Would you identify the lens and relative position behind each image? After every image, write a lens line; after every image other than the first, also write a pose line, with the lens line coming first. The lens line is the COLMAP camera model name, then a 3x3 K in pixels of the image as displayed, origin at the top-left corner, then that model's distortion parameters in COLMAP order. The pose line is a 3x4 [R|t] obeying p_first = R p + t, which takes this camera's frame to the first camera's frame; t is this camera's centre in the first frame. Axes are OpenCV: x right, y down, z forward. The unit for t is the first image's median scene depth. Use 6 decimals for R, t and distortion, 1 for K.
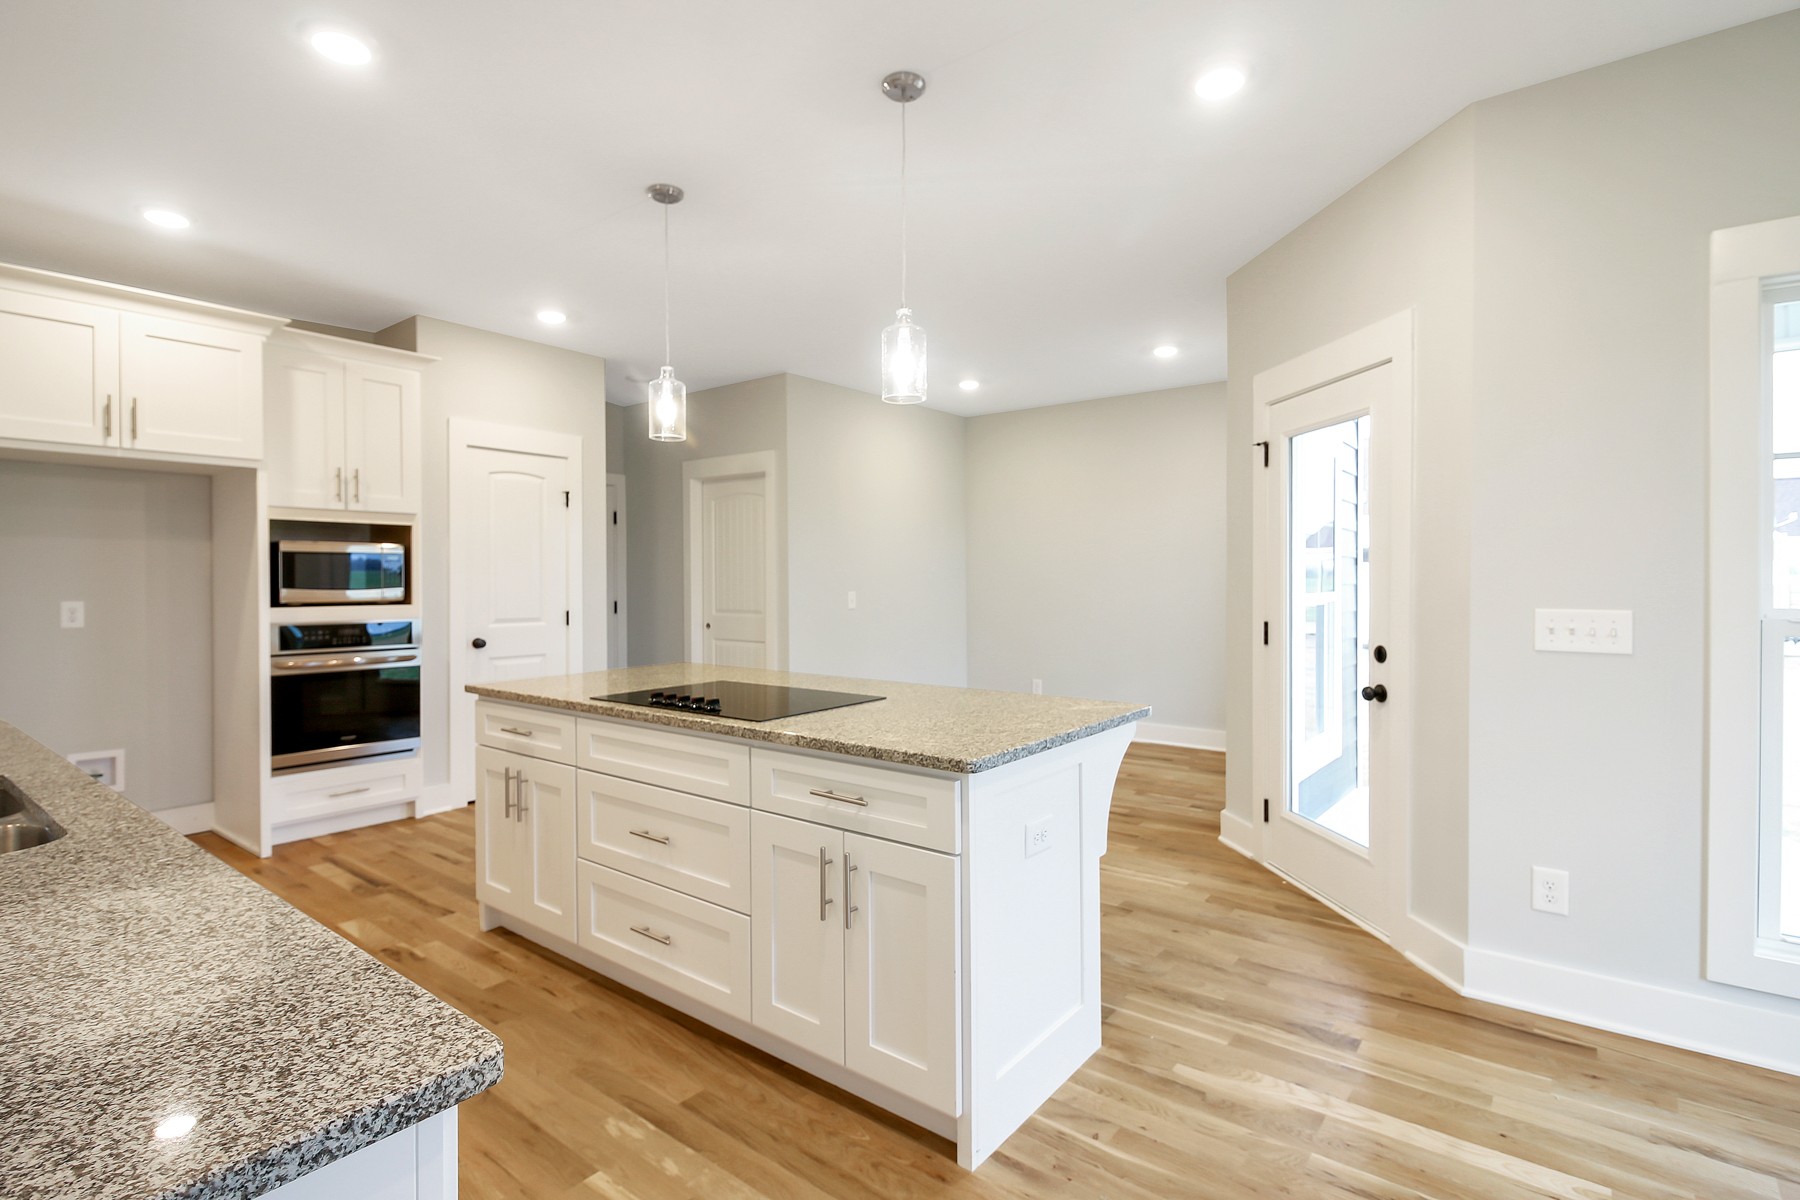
lens RADIAL K [[862.5, 0, 905.6], [0, 862.5, 579.8], [0, 0, 1]] dist [0.024179, -0.021314]
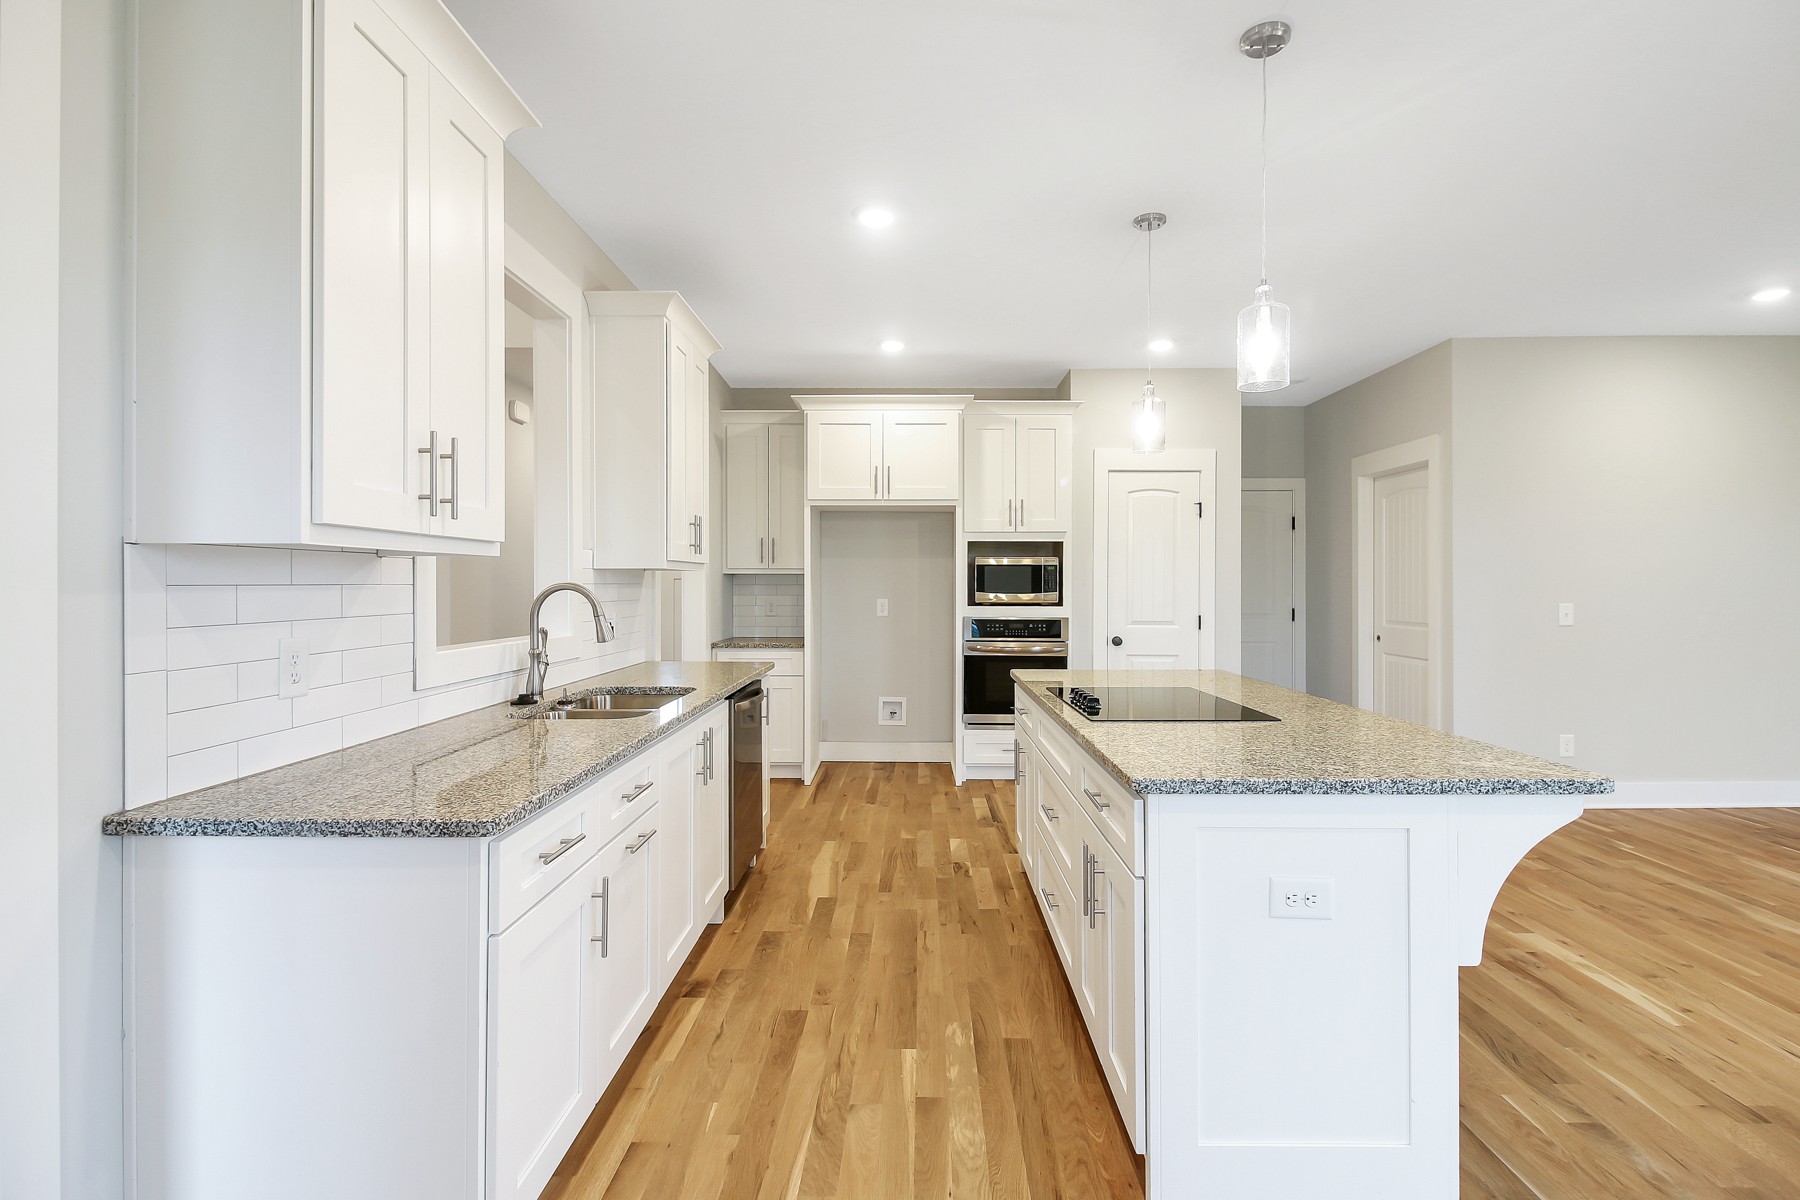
lens RADIAL K [[862.5, 0, 905.6], [0, 862.5, 579.8], [0, 0, 1]] dist [0.024179, -0.021314]
pose [[0.596741, -0.002298, -0.802430, 0.348388], [-0.003677, 0.999978, -0.005598, -0.001165], [0.802425, 0.006291, 0.596720, 0.117017]]
